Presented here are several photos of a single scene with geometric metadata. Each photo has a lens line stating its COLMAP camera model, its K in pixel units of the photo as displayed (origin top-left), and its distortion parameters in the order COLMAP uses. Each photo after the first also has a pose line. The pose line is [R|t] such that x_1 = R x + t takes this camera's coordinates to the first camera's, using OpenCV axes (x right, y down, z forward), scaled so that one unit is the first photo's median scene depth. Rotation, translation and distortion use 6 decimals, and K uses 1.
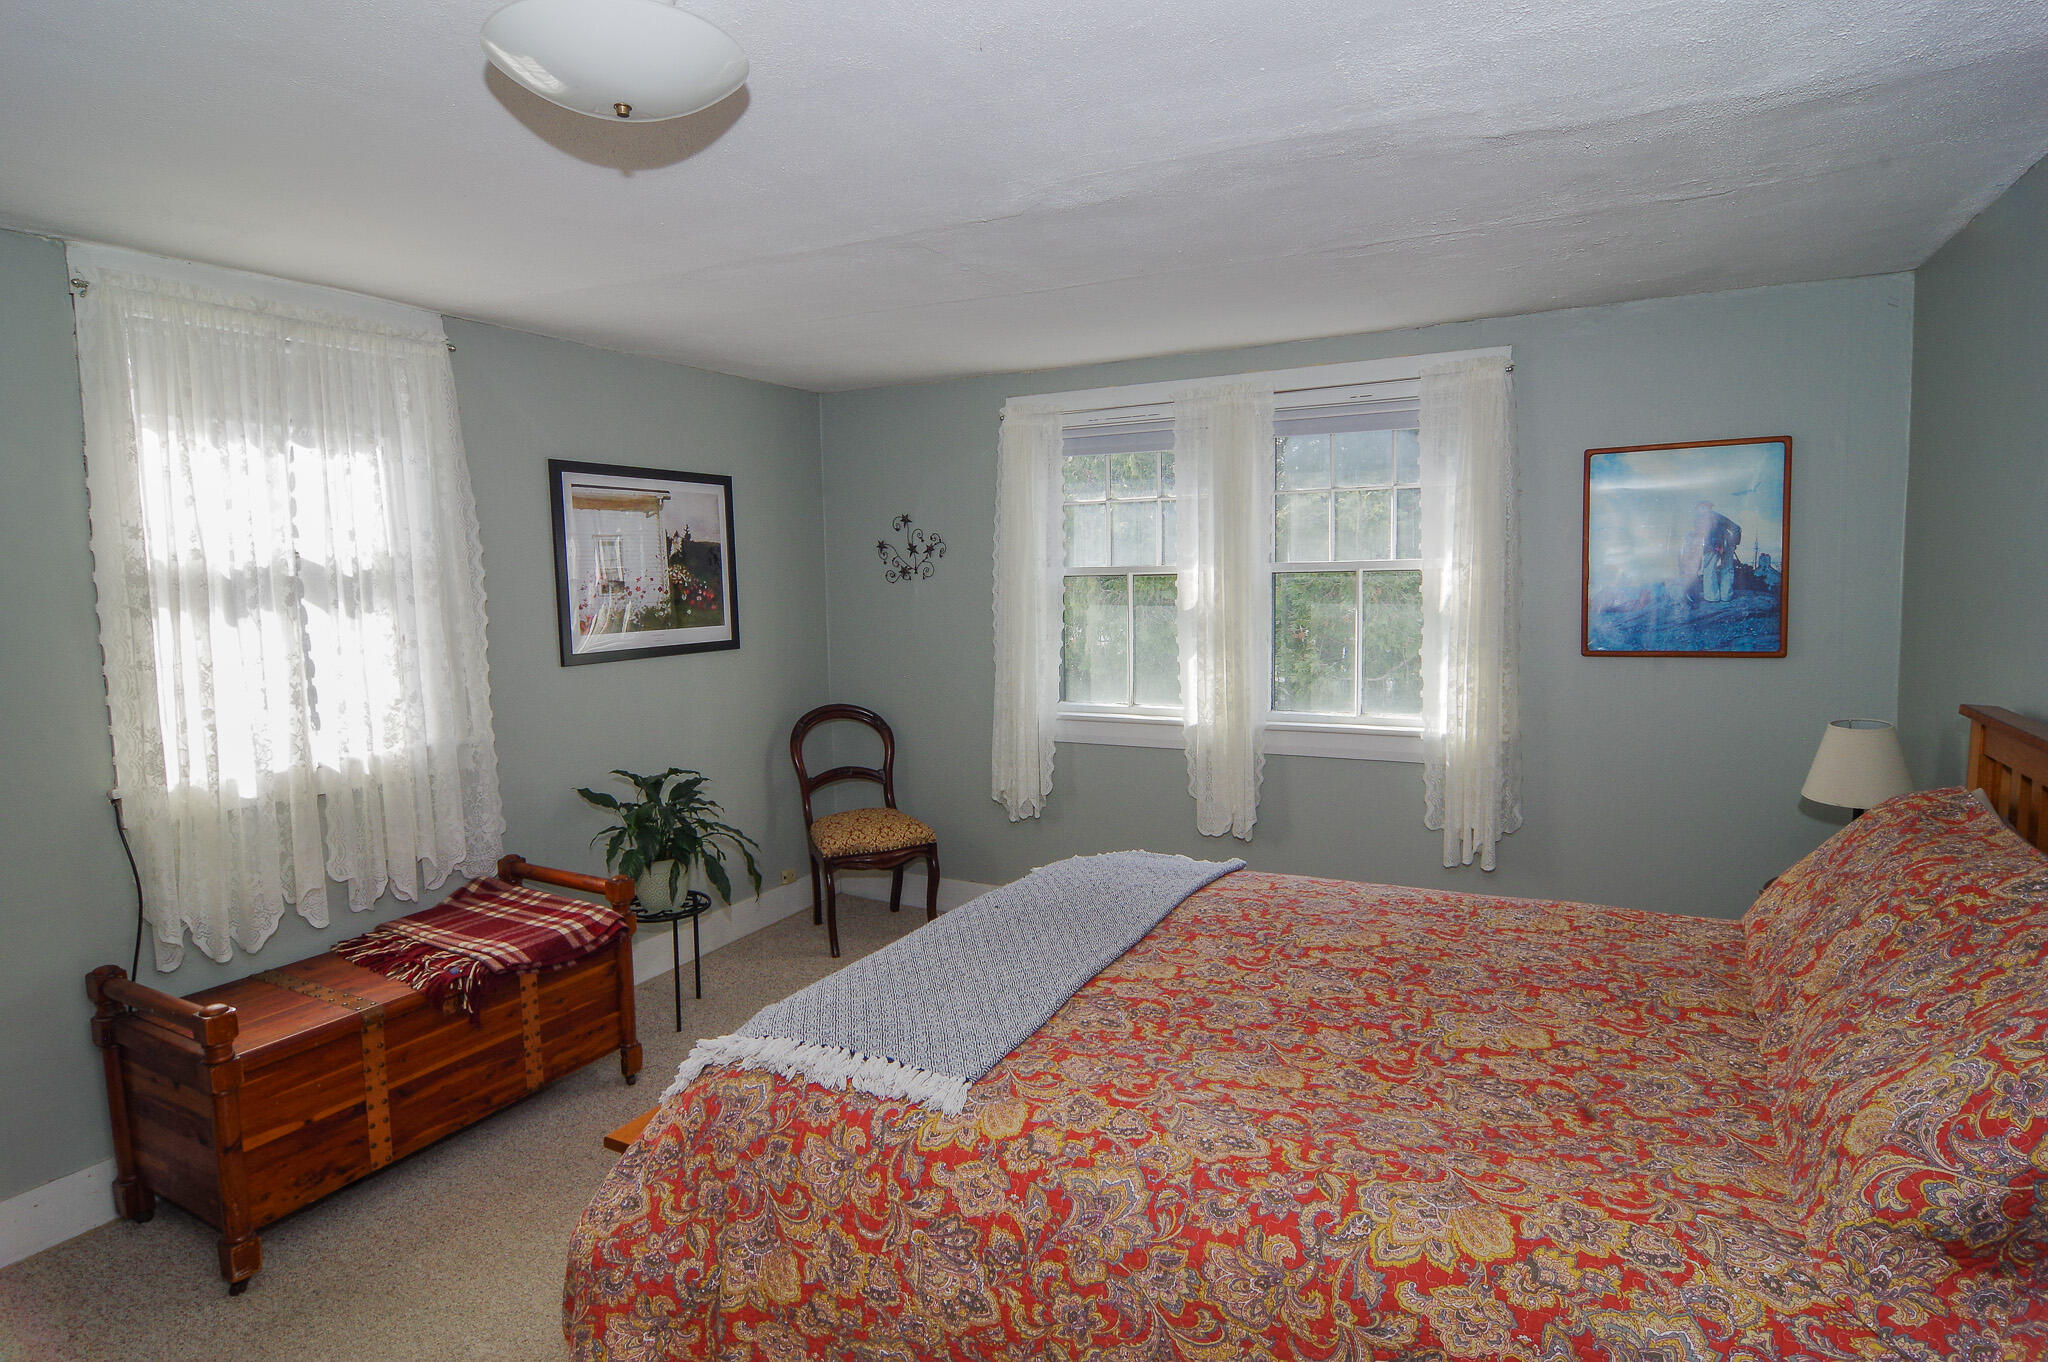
lens RADIAL K [[1100.3, 0, 1037.4], [0, 1100.3, 669.1], [0, 0, 1]] dist [-0.002278, -0.010618]
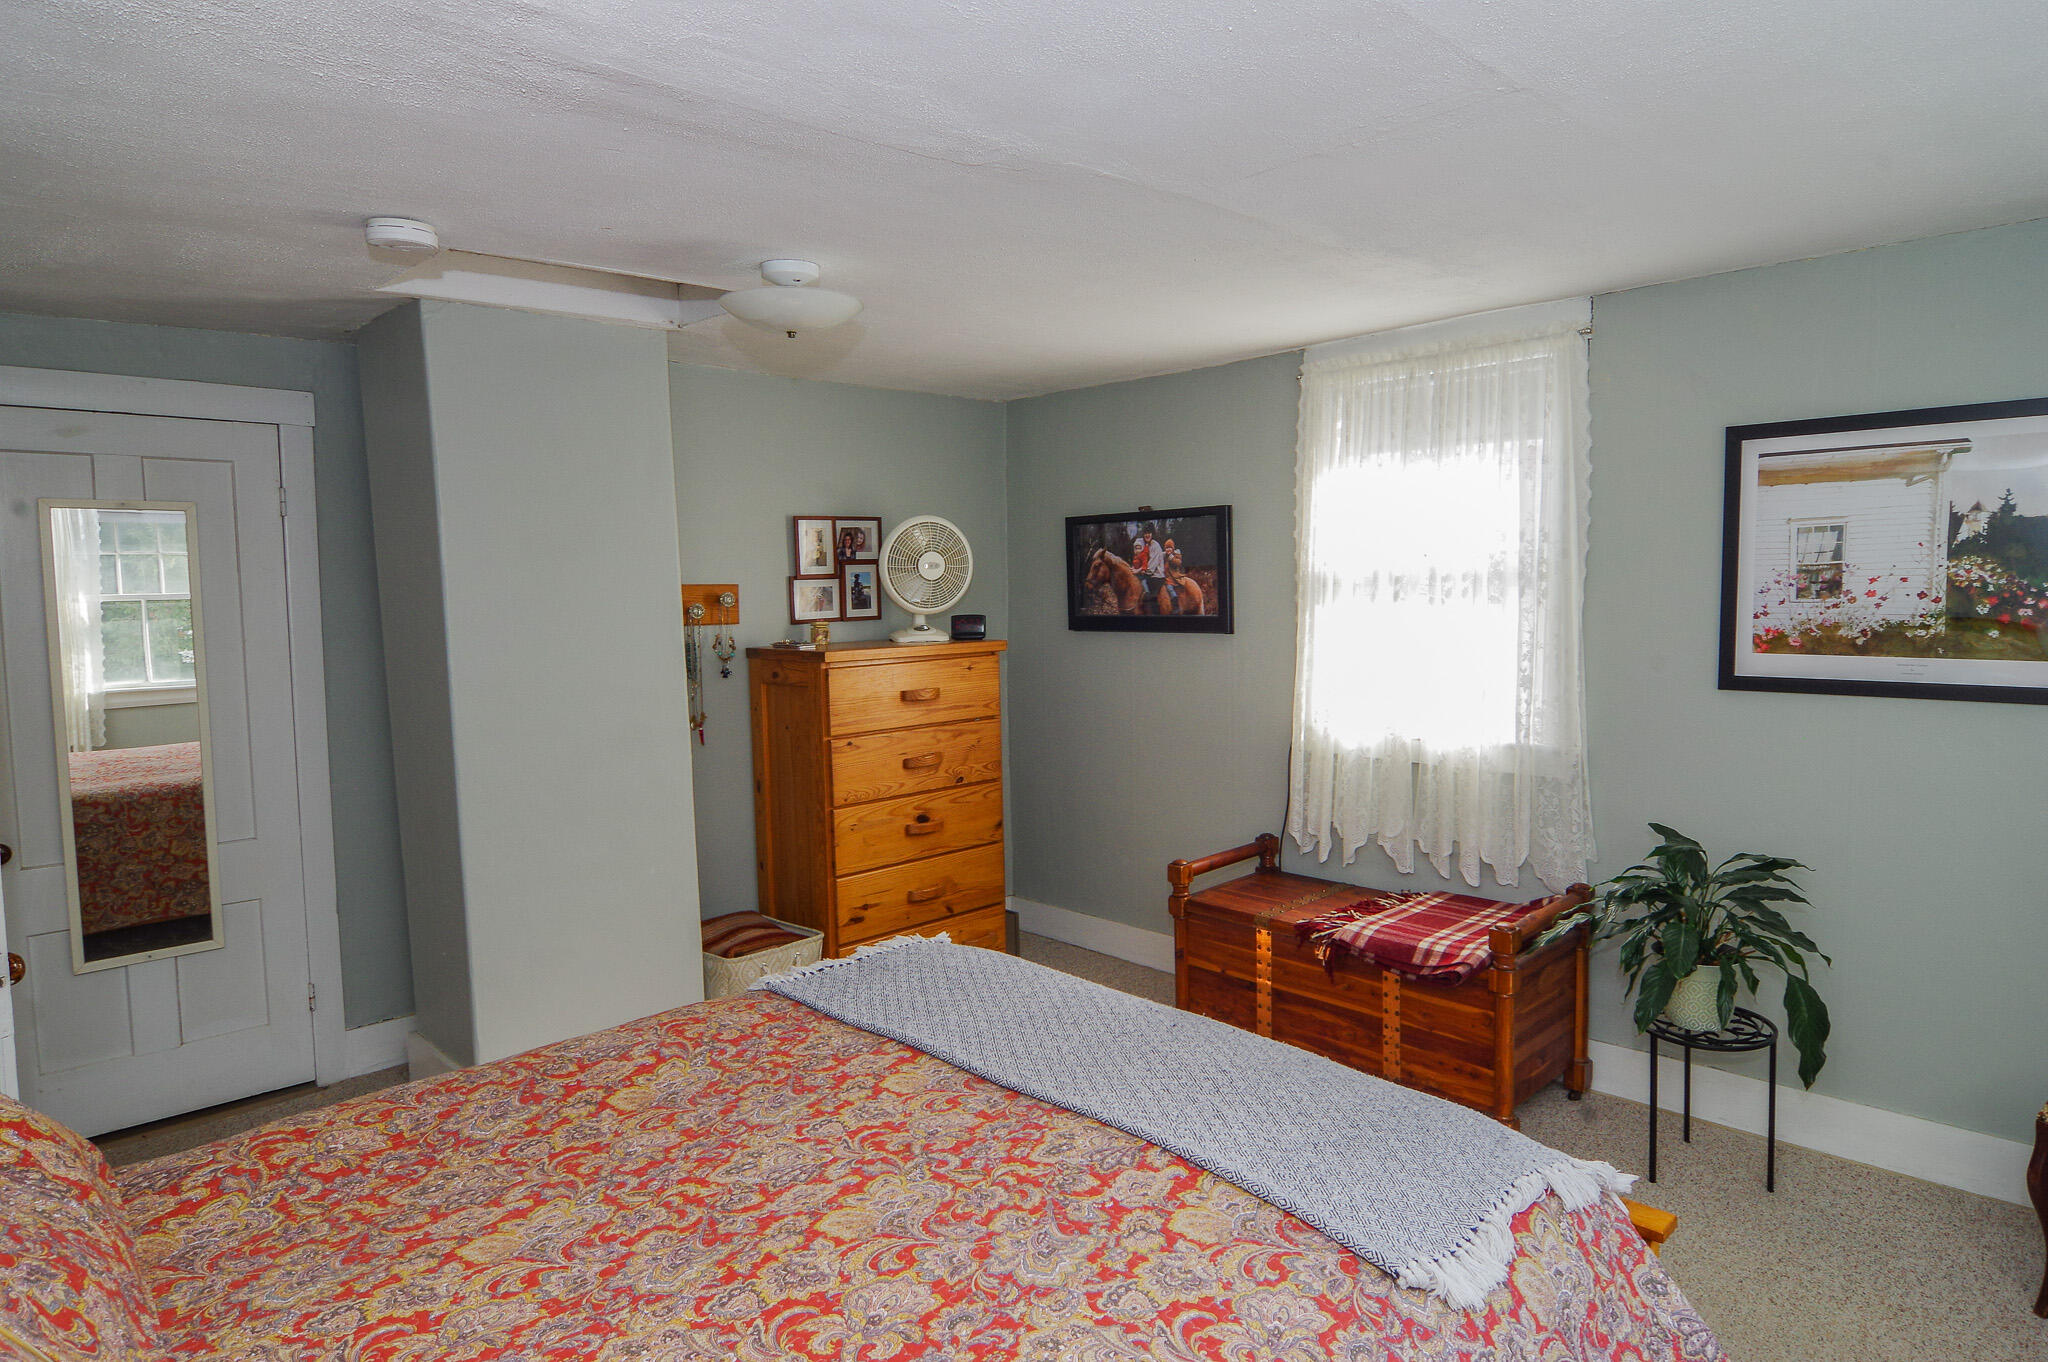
lens RADIAL K [[1187.6, 0, 1015.4], [0, 1187.6, 680.9], [0, 0, 1]] dist [-0.005781, -0.004171]
pose [[-0.329917, 0.104252, -0.938236, 0.711907], [-0.057944, 0.989773, 0.130353, -0.120258], [0.942230, 0.097371, -0.320502, 1.059456]]
